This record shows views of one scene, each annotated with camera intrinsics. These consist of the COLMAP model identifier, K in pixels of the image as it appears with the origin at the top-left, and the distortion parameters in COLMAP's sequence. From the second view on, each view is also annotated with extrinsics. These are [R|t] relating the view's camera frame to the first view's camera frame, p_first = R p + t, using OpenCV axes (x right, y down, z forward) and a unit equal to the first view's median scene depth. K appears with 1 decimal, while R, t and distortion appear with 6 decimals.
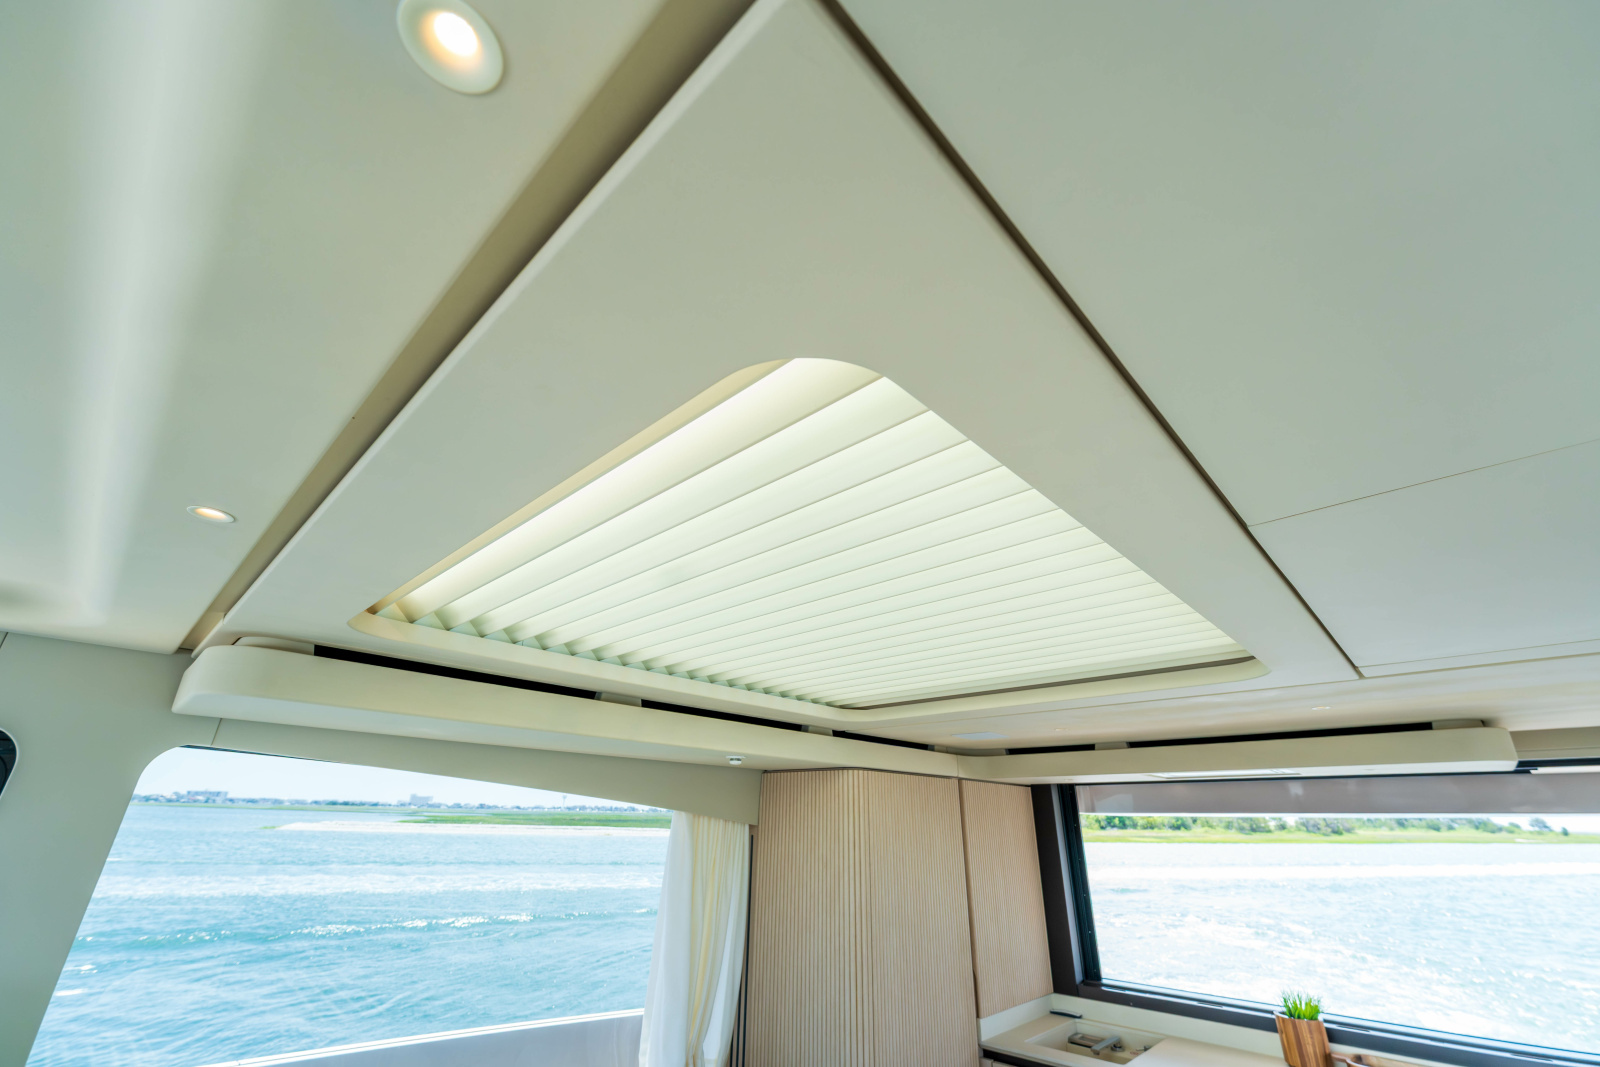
lens RADIAL K [[652.3, 0, 797.3], [0, 652.3, 515.2], [0, 0, 1]] dist [-0.032761, 0.015512]
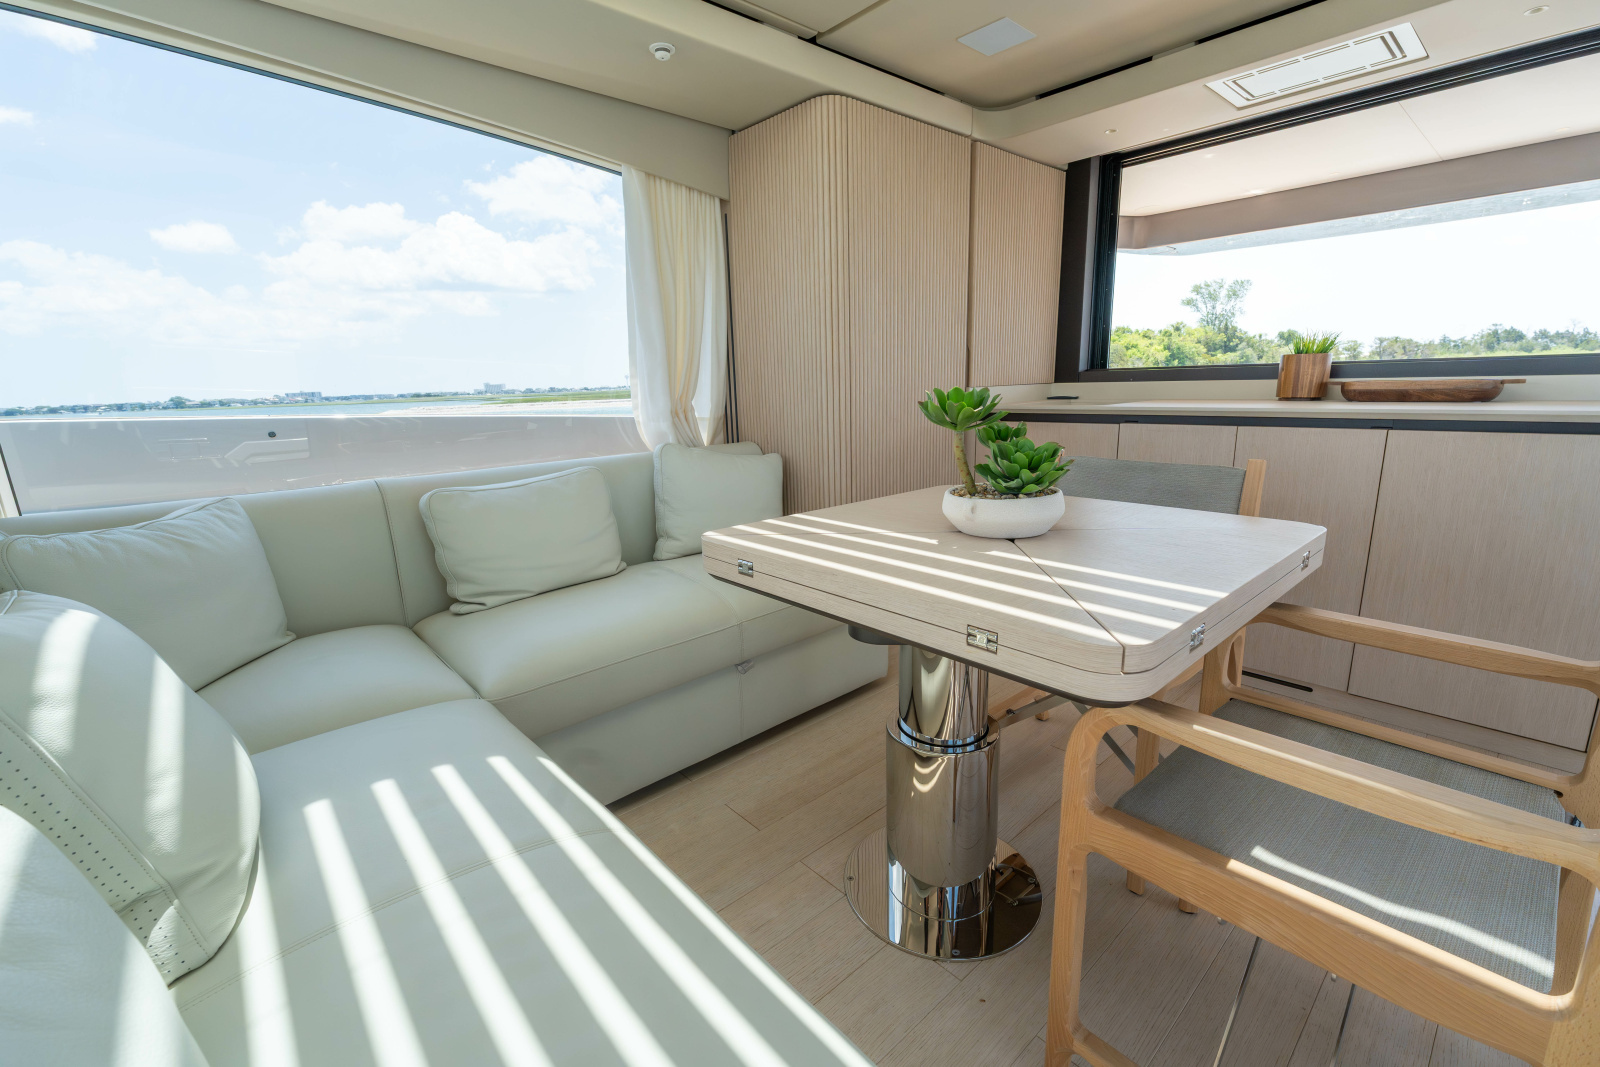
lens RADIAL K [[675.2, 0, 800.0], [0, 675.2, 533.5], [0, 0, 1]] dist [0.001941, -0.007016]
pose [[0.995625, -0.028964, -0.088838, 0.109516], [0.077426, 0.787963, 0.610835, 0.305339], [0.052309, -0.615041, 0.786758, 0.011173]]
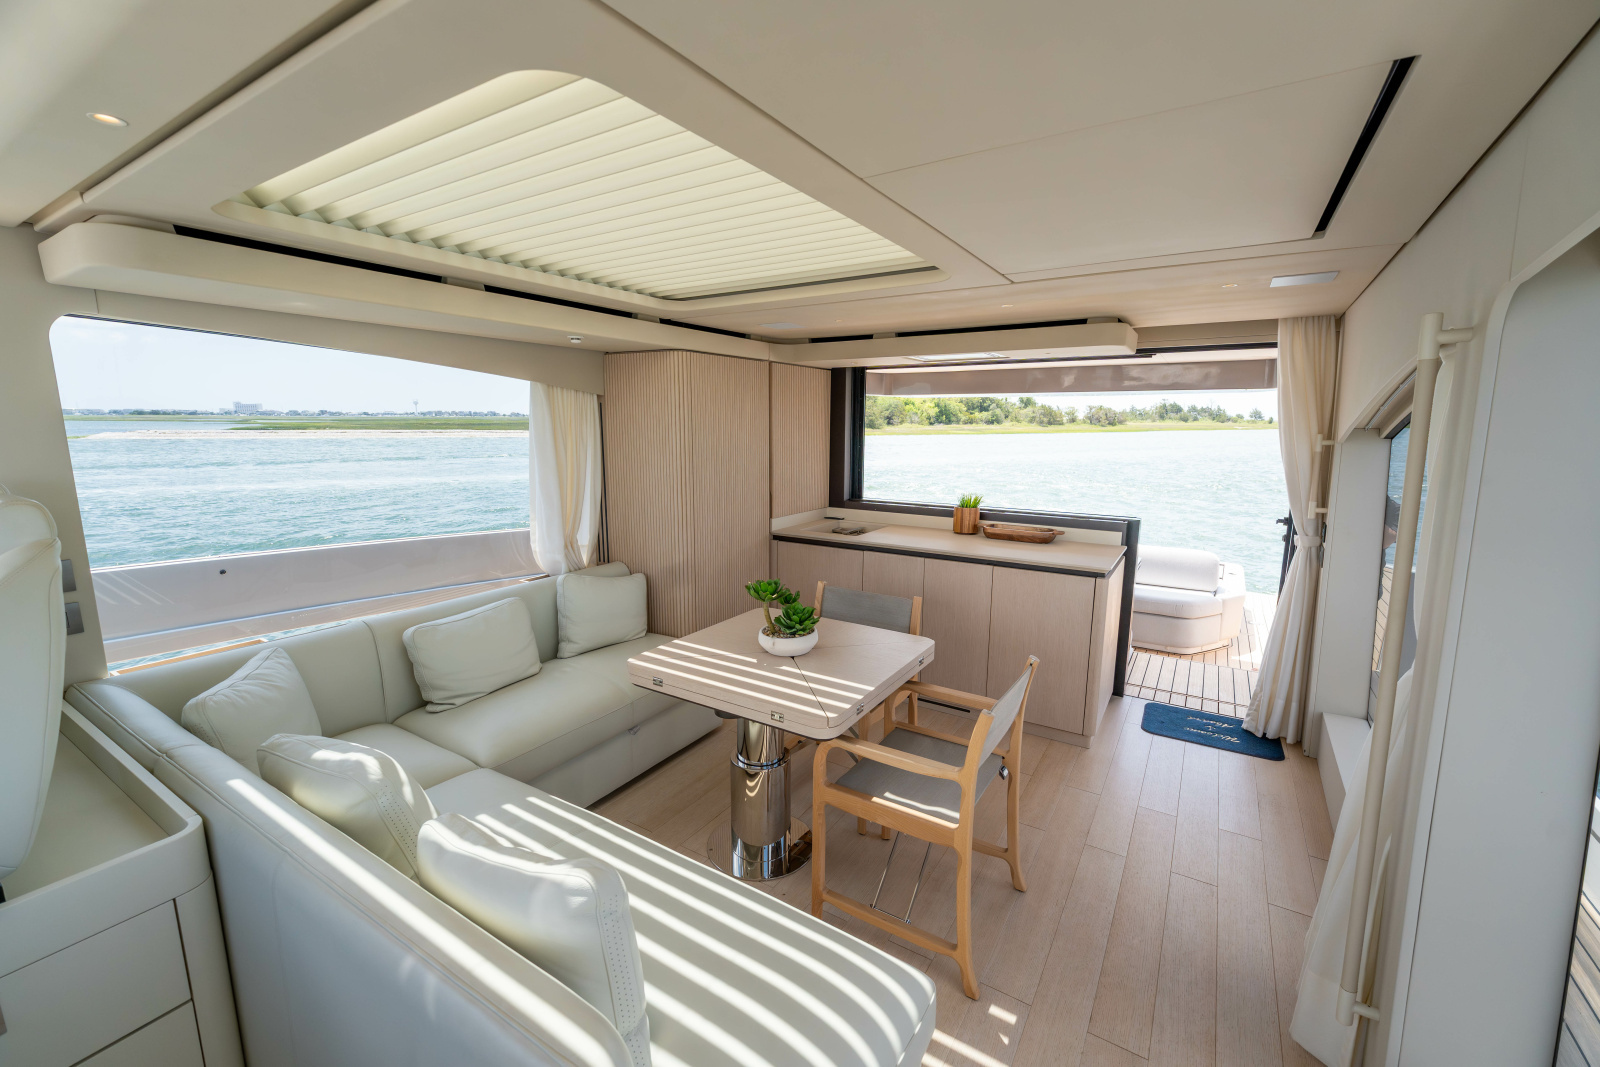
lens RADIAL K [[655.7, 0, 796.5], [0, 655.7, 533.1], [0, 0, 1]] dist [0.002264, 0.000021]
pose [[0.981062, -0.045886, 0.188180, 0.056328], [-0.070495, 0.820320, 0.567544, -0.049806], [-0.180410, -0.570062, 0.801550, -0.245961]]
